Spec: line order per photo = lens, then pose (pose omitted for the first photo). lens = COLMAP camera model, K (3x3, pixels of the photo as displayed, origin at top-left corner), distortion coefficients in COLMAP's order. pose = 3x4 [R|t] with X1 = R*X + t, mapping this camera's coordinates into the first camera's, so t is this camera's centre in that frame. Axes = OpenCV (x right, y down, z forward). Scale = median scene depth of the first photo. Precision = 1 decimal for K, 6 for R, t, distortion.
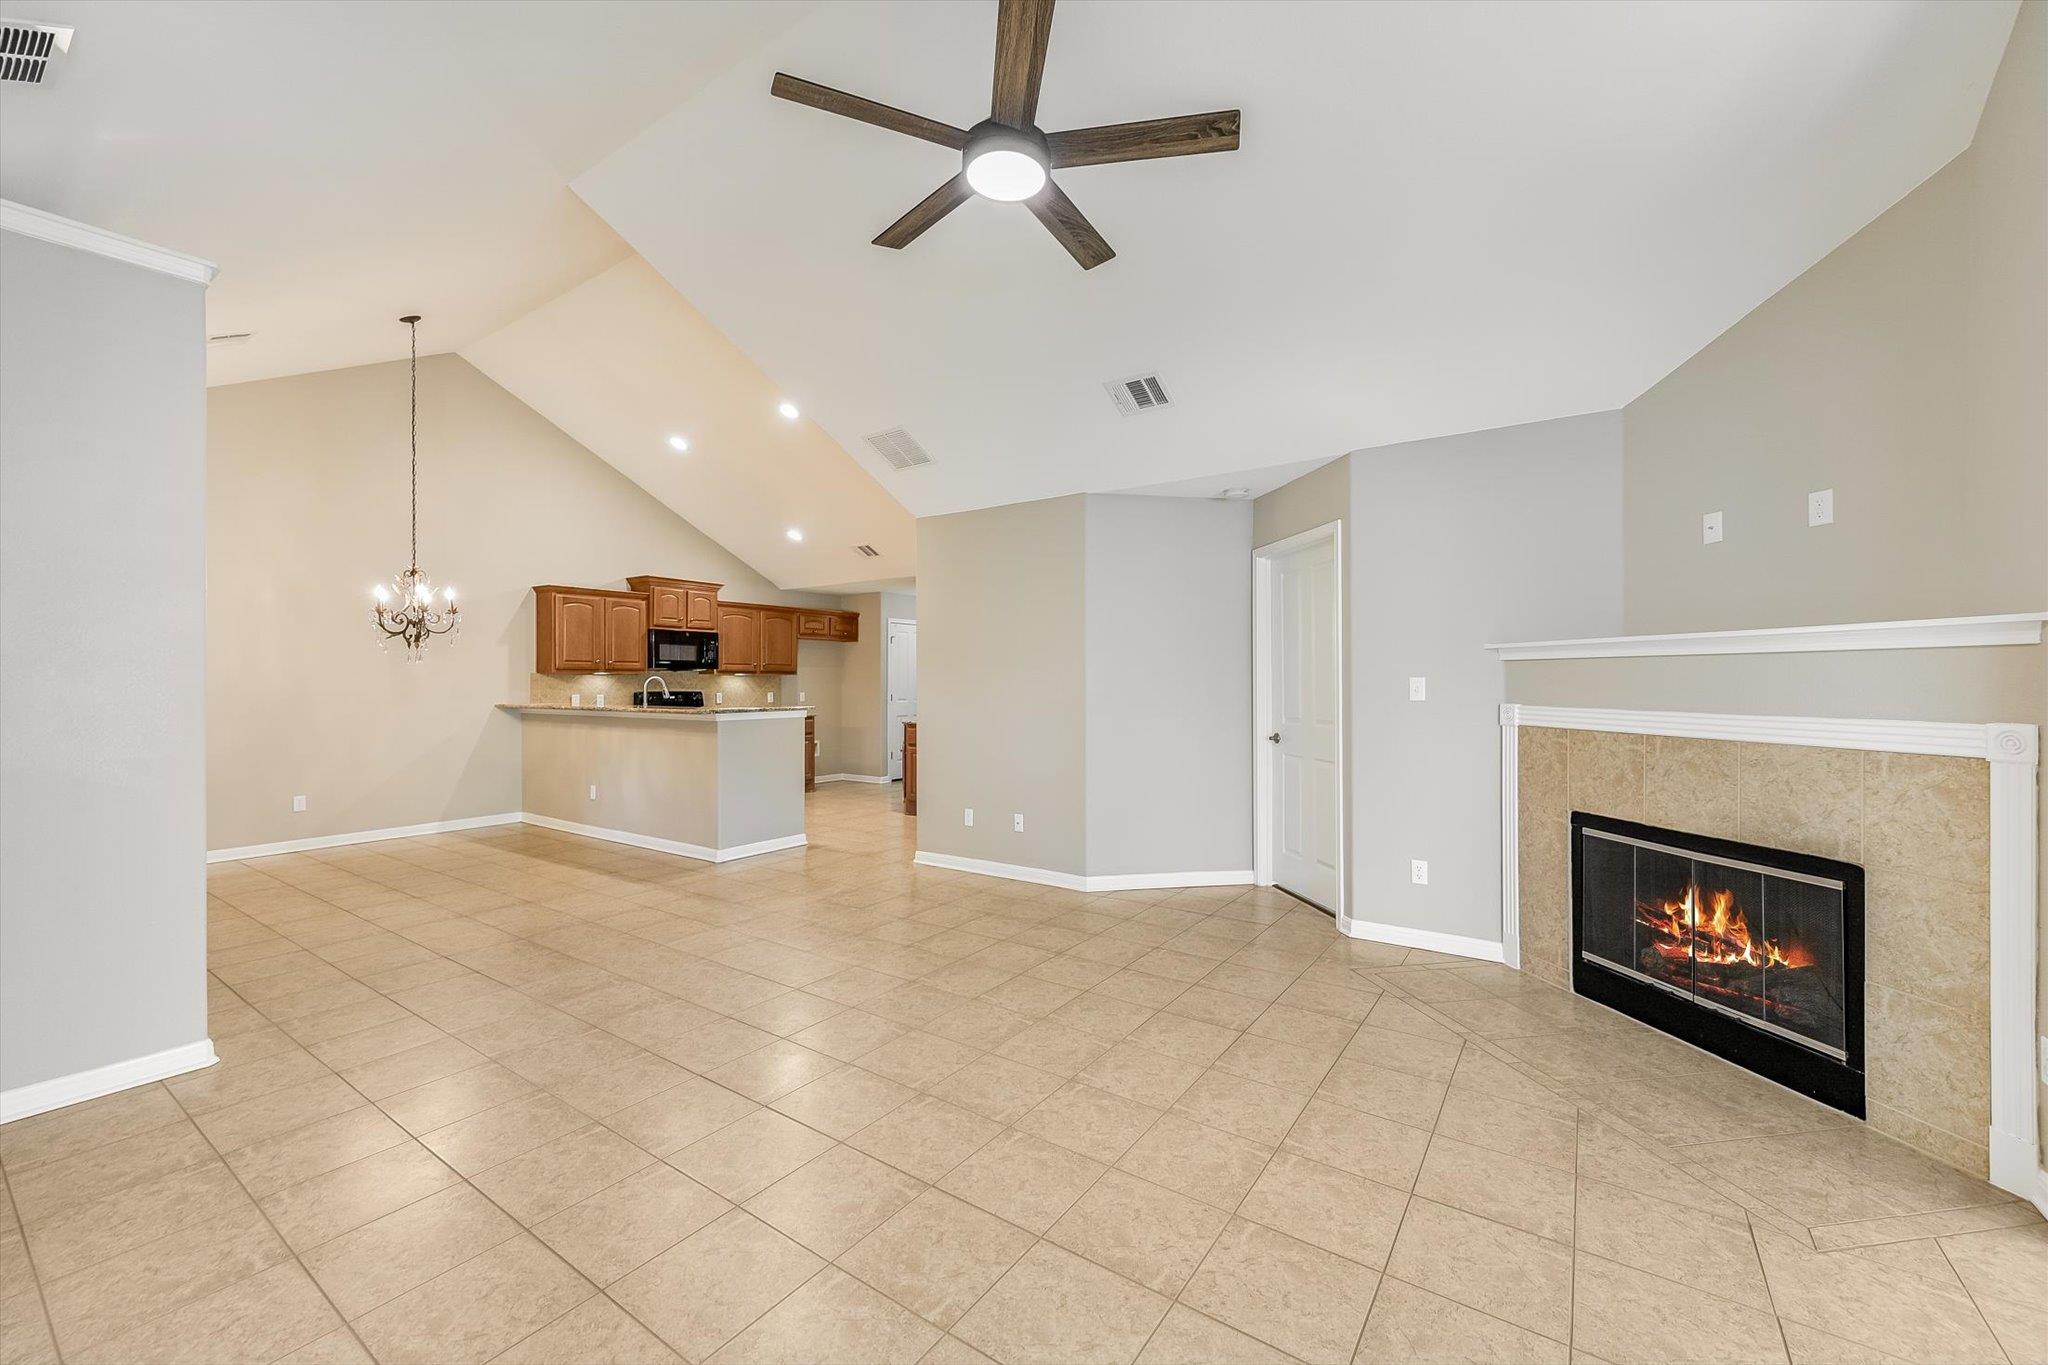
lens RADIAL K [[810.6, 0, 1018.9], [0, 810.6, 680.5], [0, 0, 1]] dist [0.008099, 0.000208]
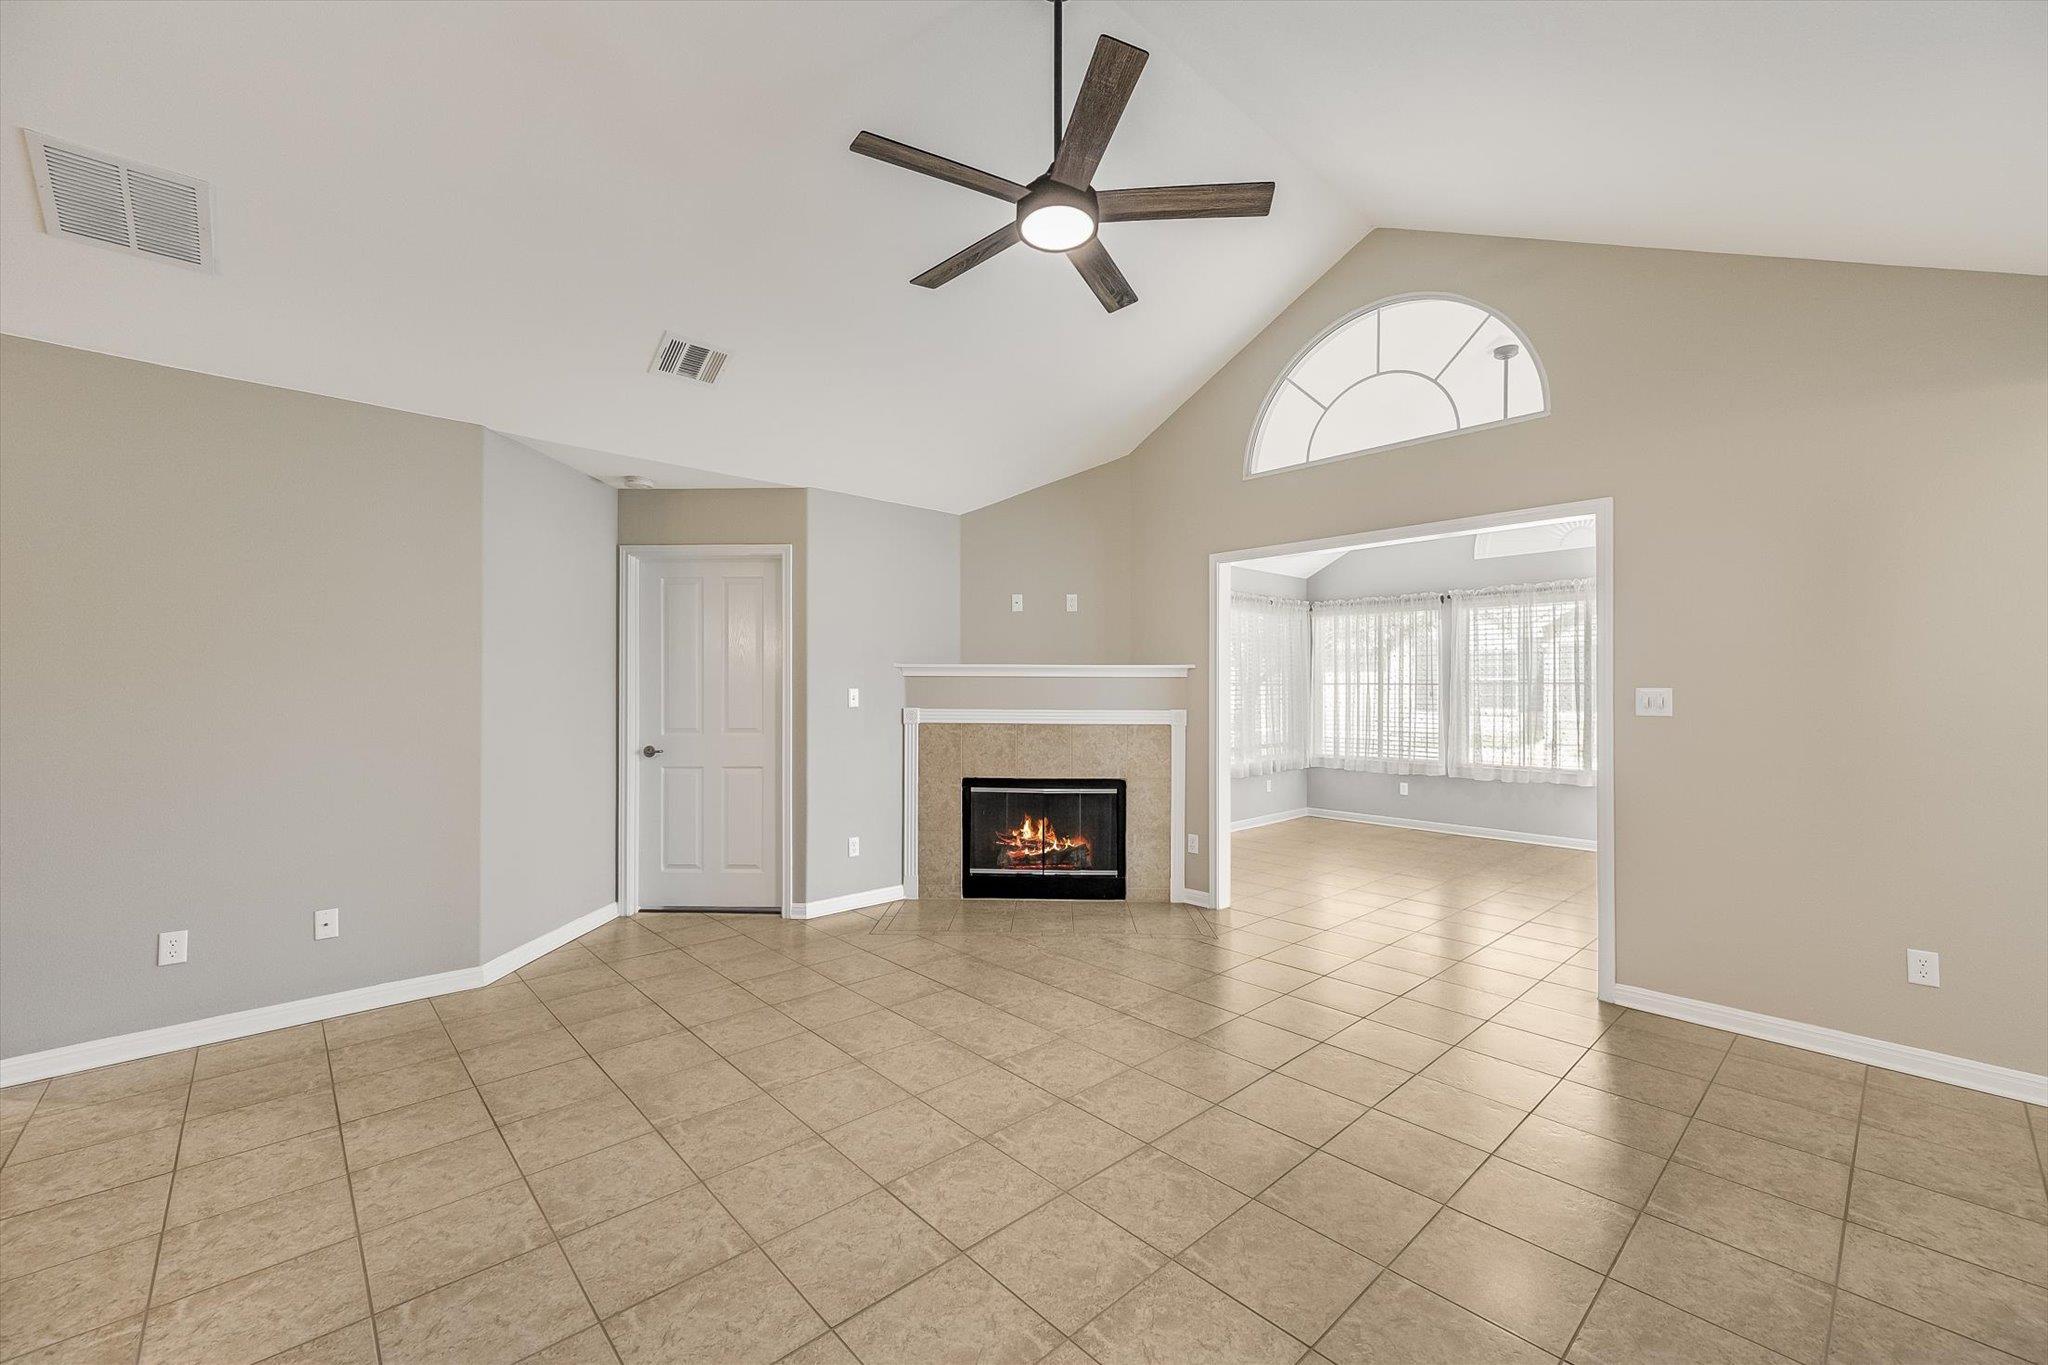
lens RADIAL K [[810.6, 0, 1018.9], [0, 810.6, 680.5], [0, 0, 1]] dist [0.008099, 0.000208]
pose [[0.218050, 0.016096, 0.975805, -0.786323], [-0.003604, 0.999870, -0.015688, 0.003351], [-0.975931, -0.000096, 0.218079, 0.589973]]
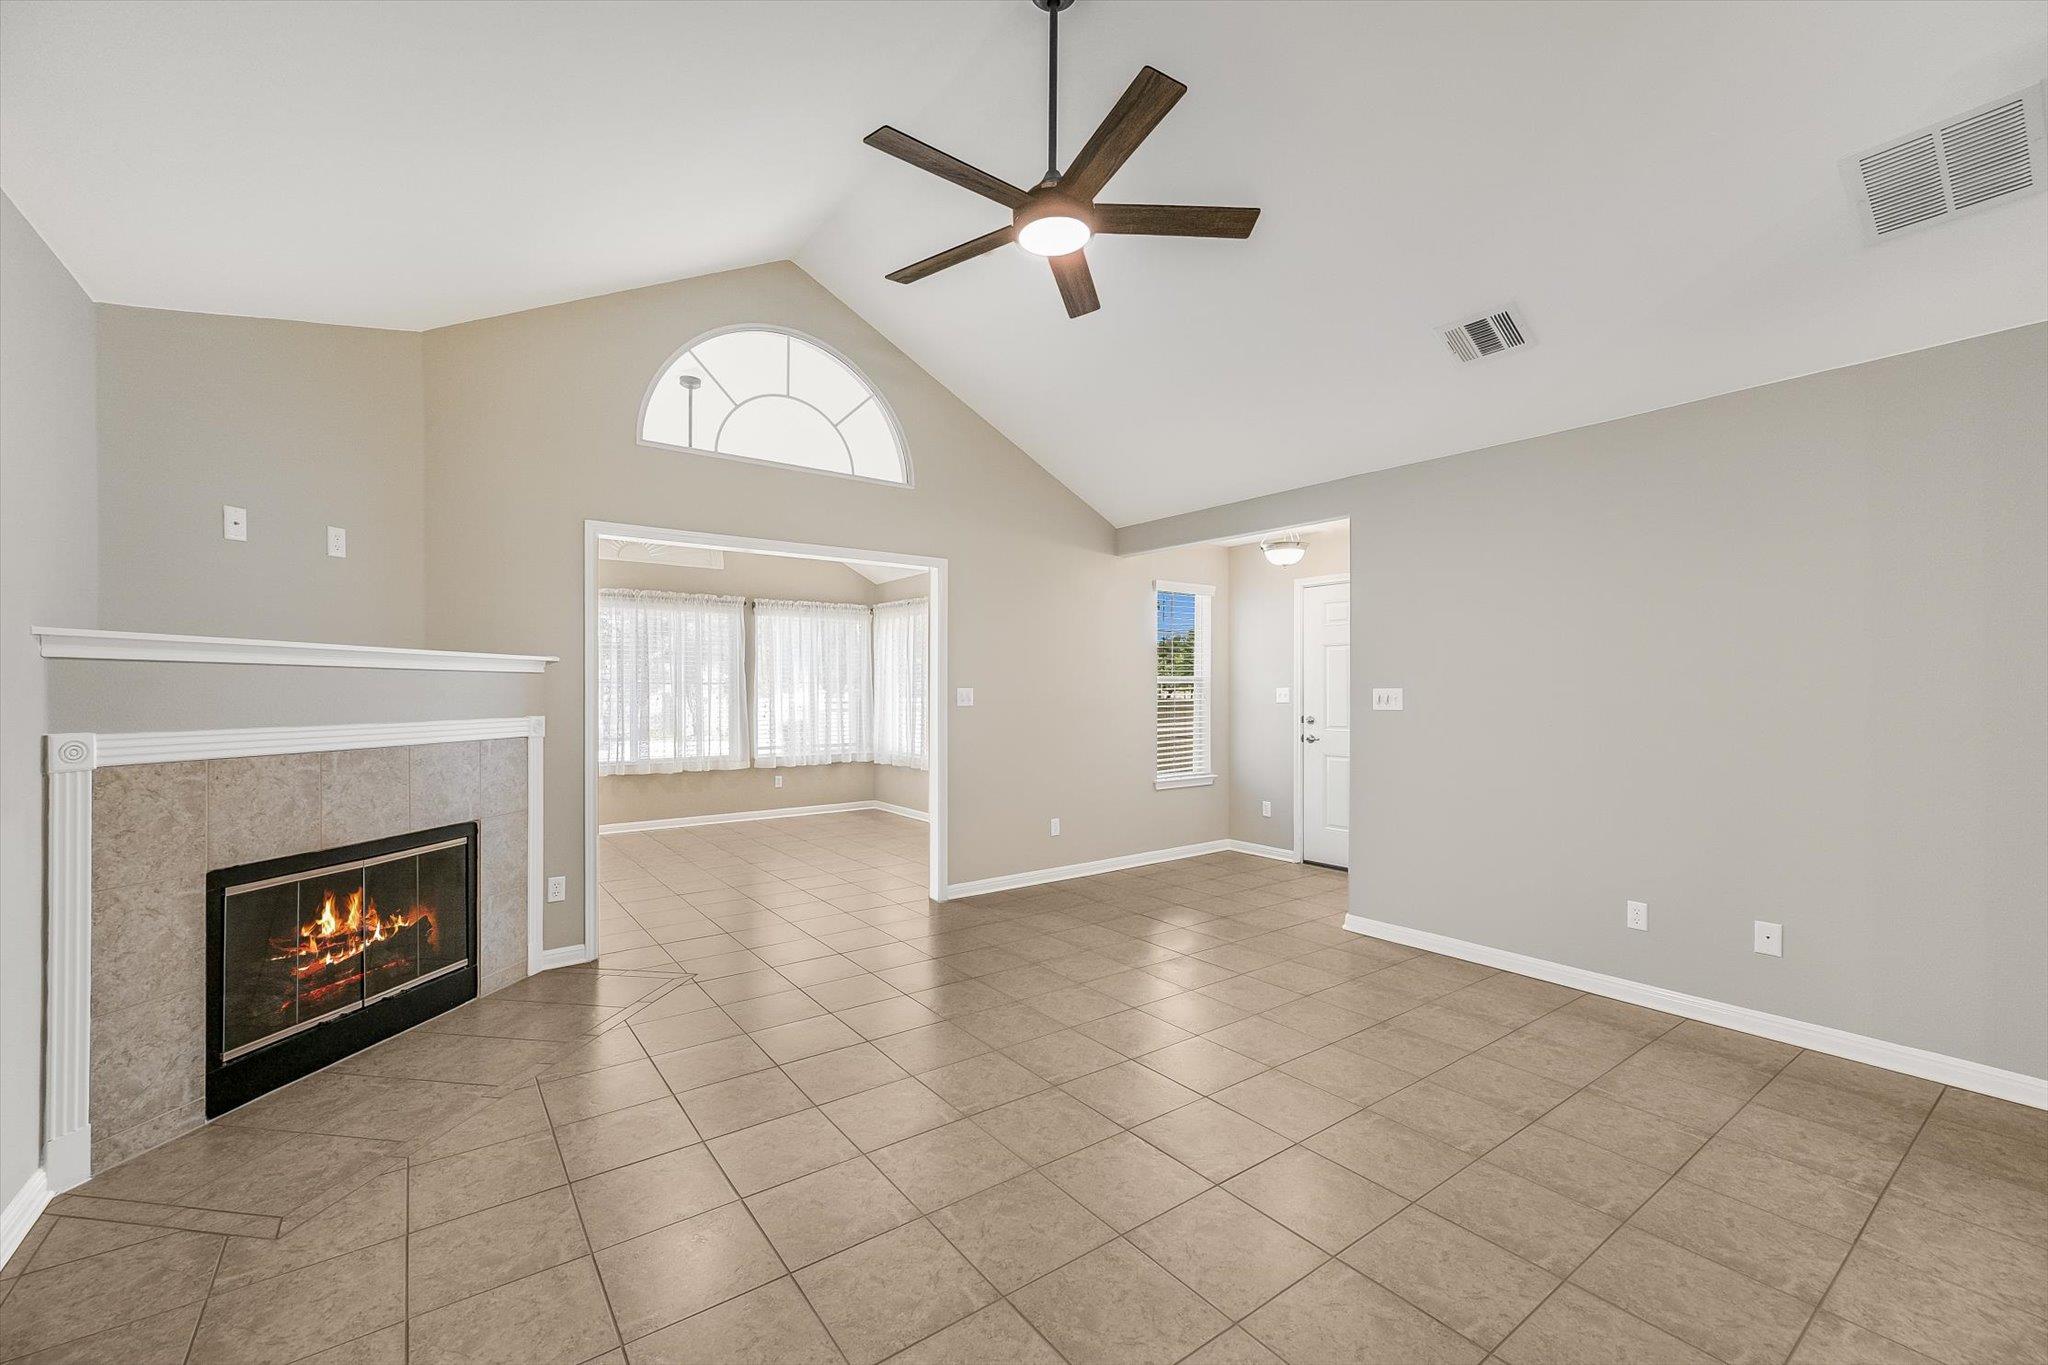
lens RADIAL K [[830.9, 0, 1007.2], [0, 830.9, 681.5], [0, 0, 1]] dist [0.001121, -0.000386]
pose [[-0.941261, 0.006411, 0.337620, -0.251340], [0.002540, 0.999926, -0.011903, 0.000354], [-0.337672, -0.010347, -0.941207, 1.503554]]
